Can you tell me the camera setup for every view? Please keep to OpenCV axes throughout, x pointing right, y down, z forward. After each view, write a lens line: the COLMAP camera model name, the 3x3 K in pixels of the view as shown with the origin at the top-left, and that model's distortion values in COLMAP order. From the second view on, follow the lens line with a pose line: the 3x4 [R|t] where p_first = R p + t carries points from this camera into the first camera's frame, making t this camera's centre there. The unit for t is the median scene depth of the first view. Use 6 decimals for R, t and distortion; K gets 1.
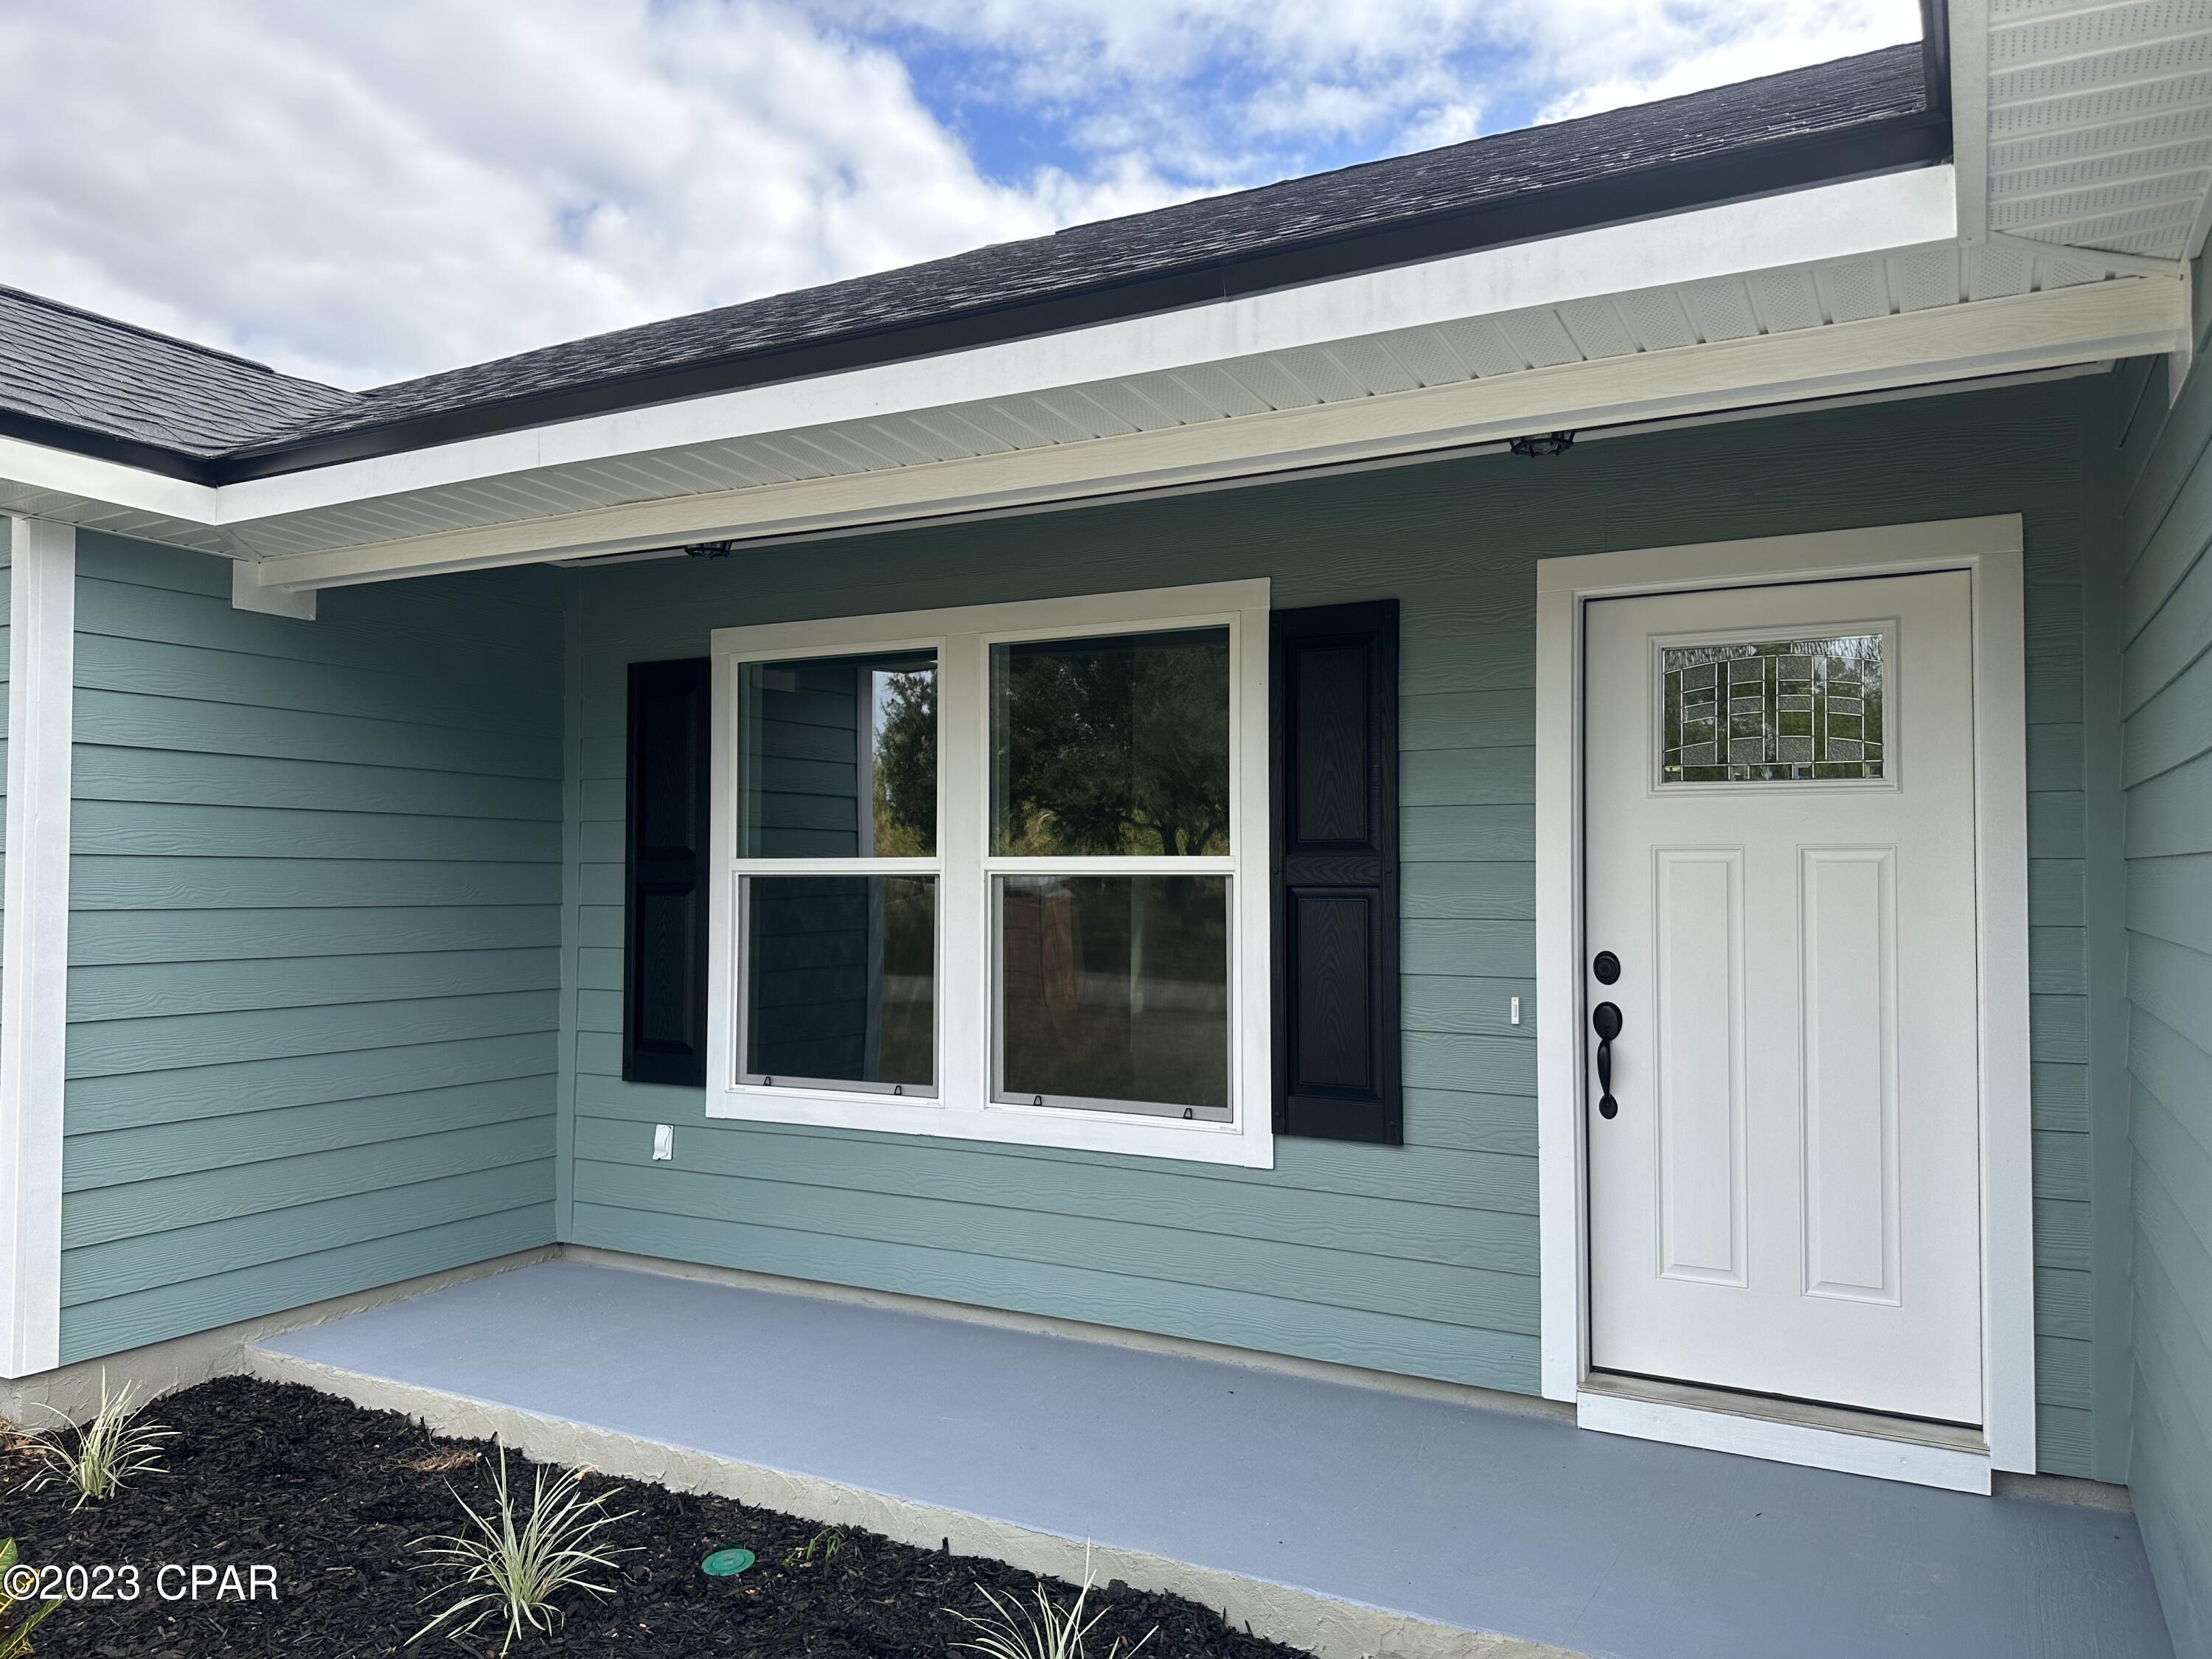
lens RADIAL K [[1547.8, 0, 1110.6], [0, 1547.8, 829.5], [0, 0, 1]] dist [0.071575, -0.100950]
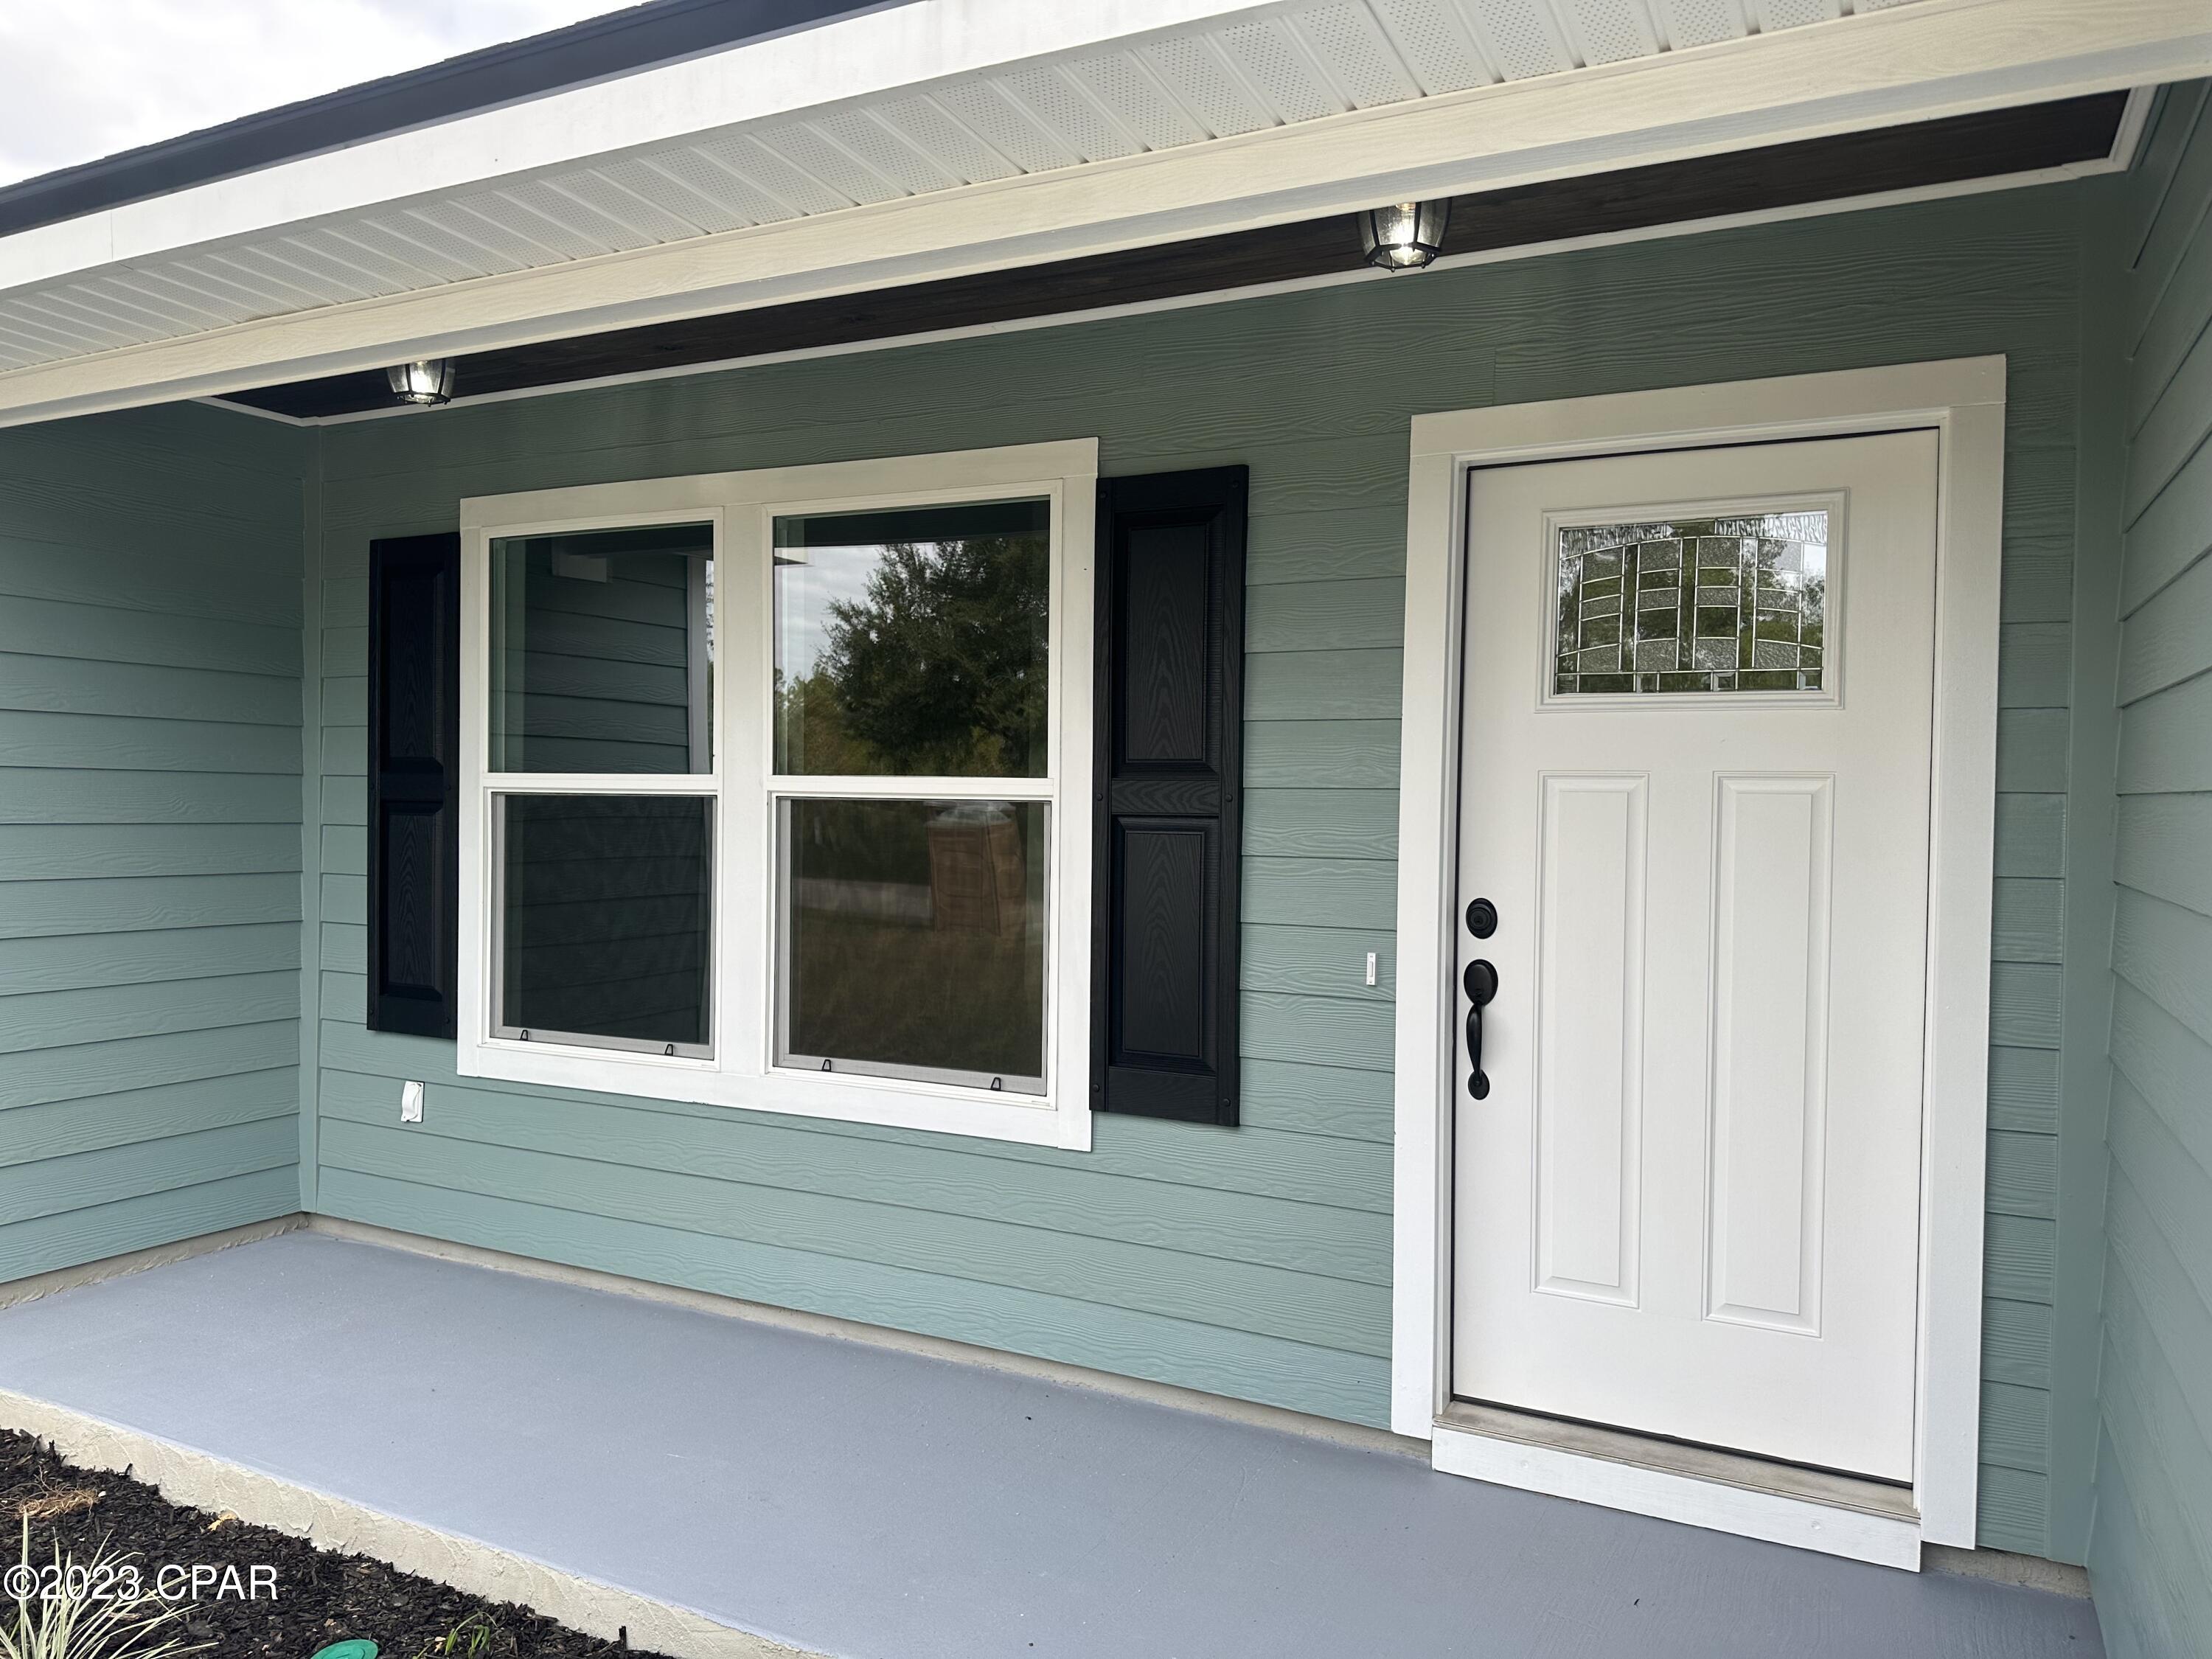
lens RADIAL K [[1566.6, 0, 1106.0], [0, 1566.6, 829.5], [0, 0, 1]] dist [0.084426, -0.117612]
pose [[0.999660, 0.012276, 0.022992, 0.095601], [-0.013408, 0.998672, 0.049743, 0.002739], [-0.022351, -0.050035, 0.998497, 0.168329]]
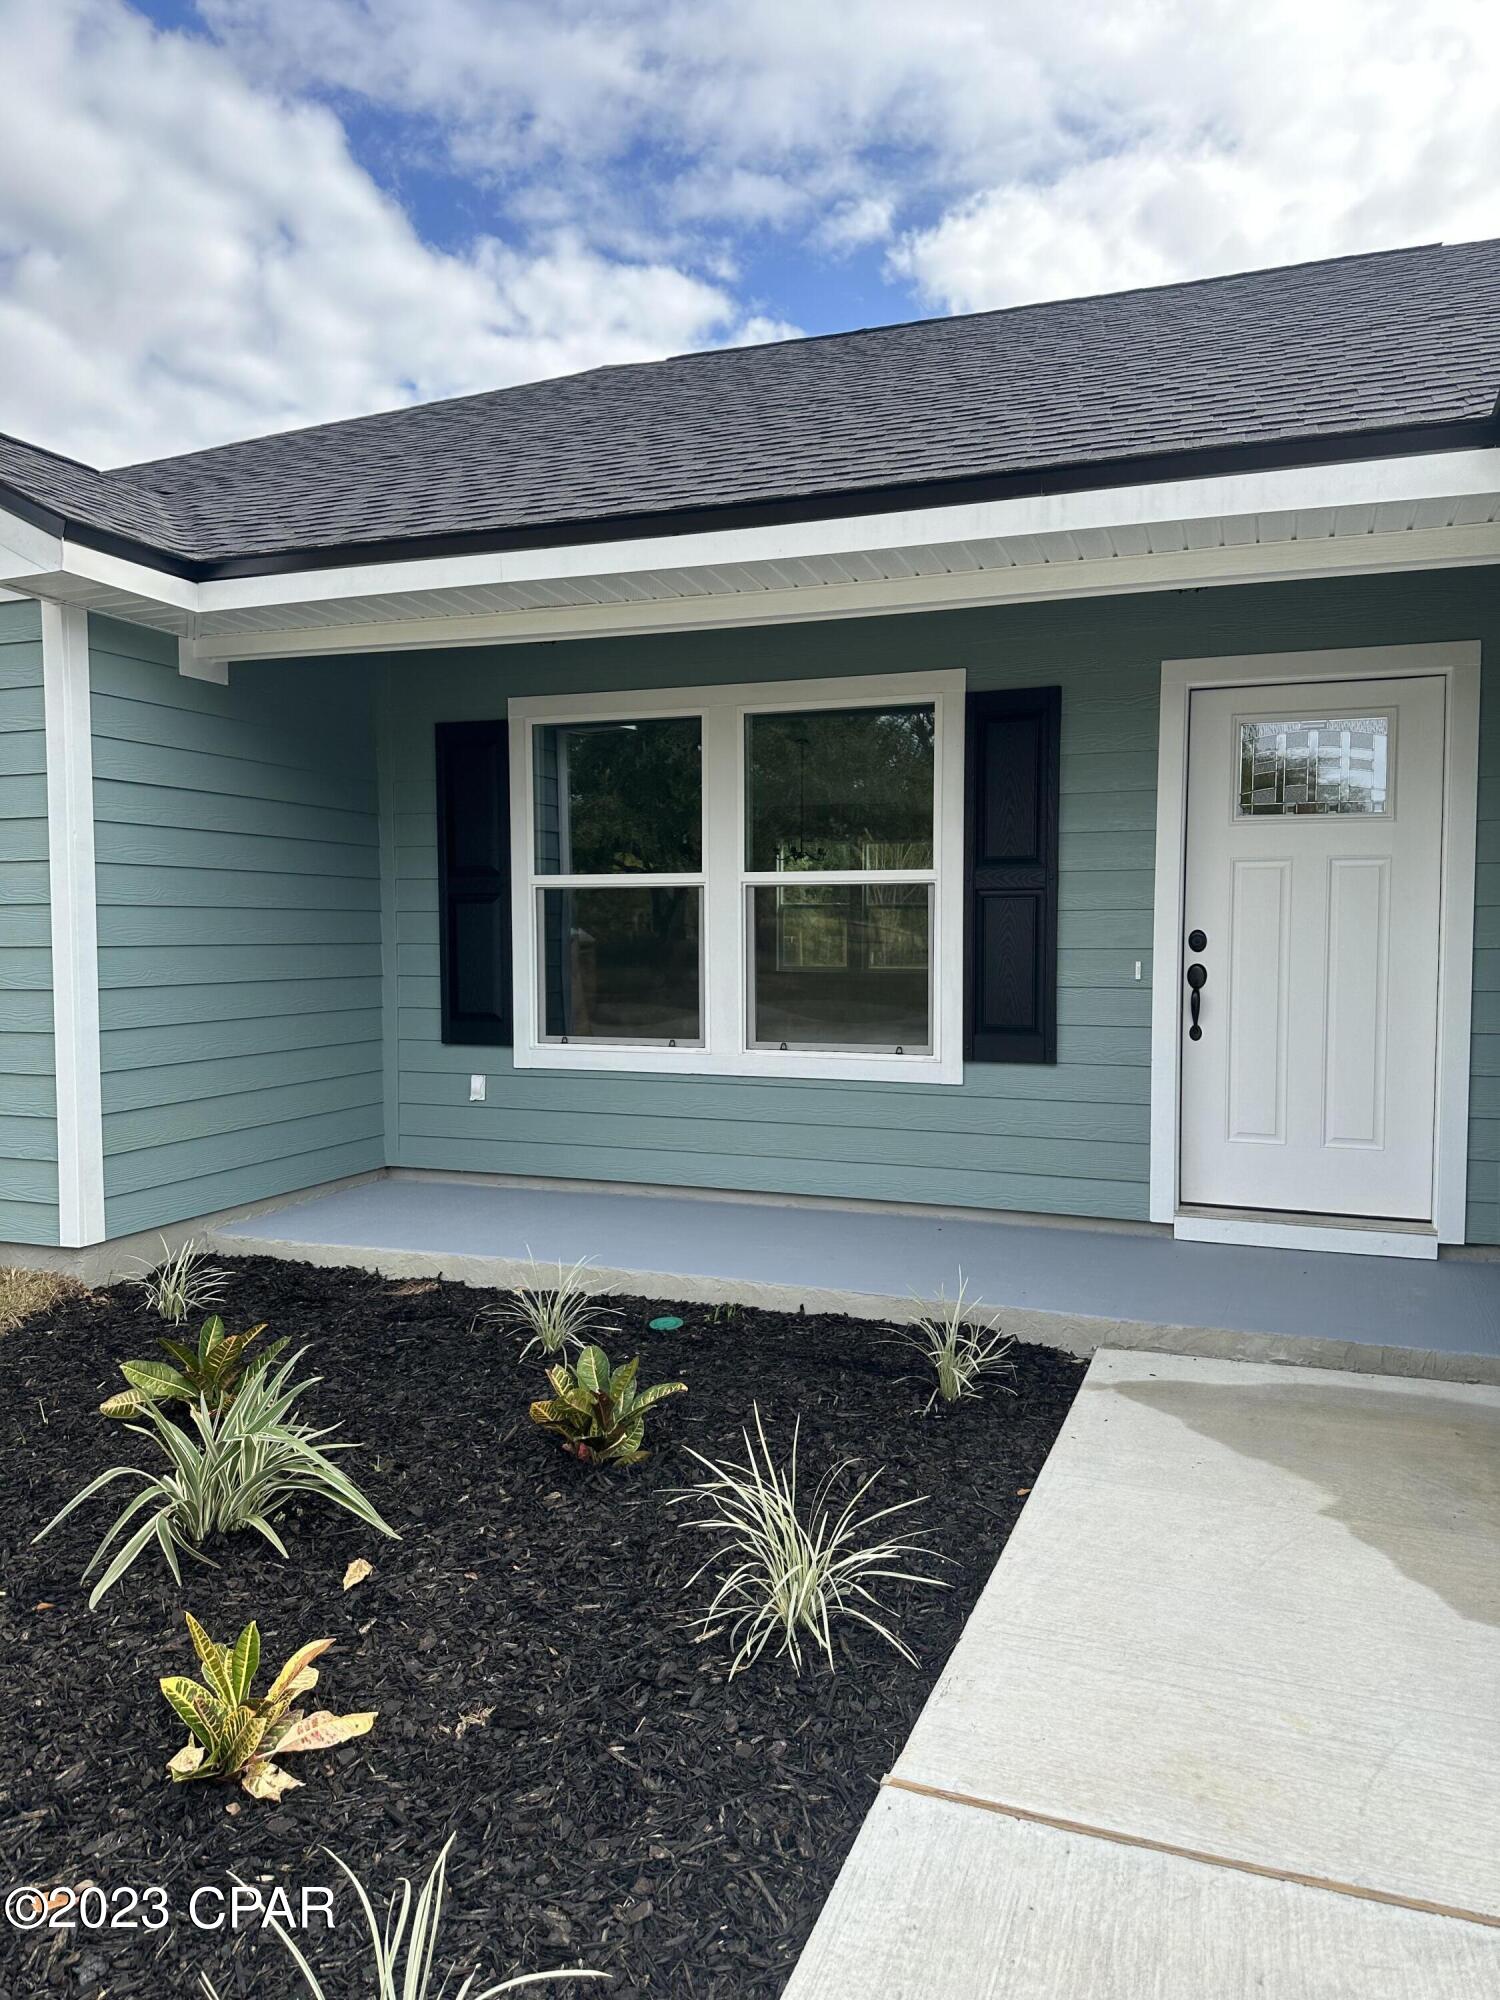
lens RADIAL K [[1400.4, 0, 755.7], [0, 1400.4, 1010.6], [0, 0, 1]] dist [0.117807, -0.221623]
pose [[0.991399, -0.011366, 0.130381, -0.269929], [-0.000946, 0.995574, 0.093977, 0.027068], [-0.130872, -0.093292, 0.987000, -0.278974]]
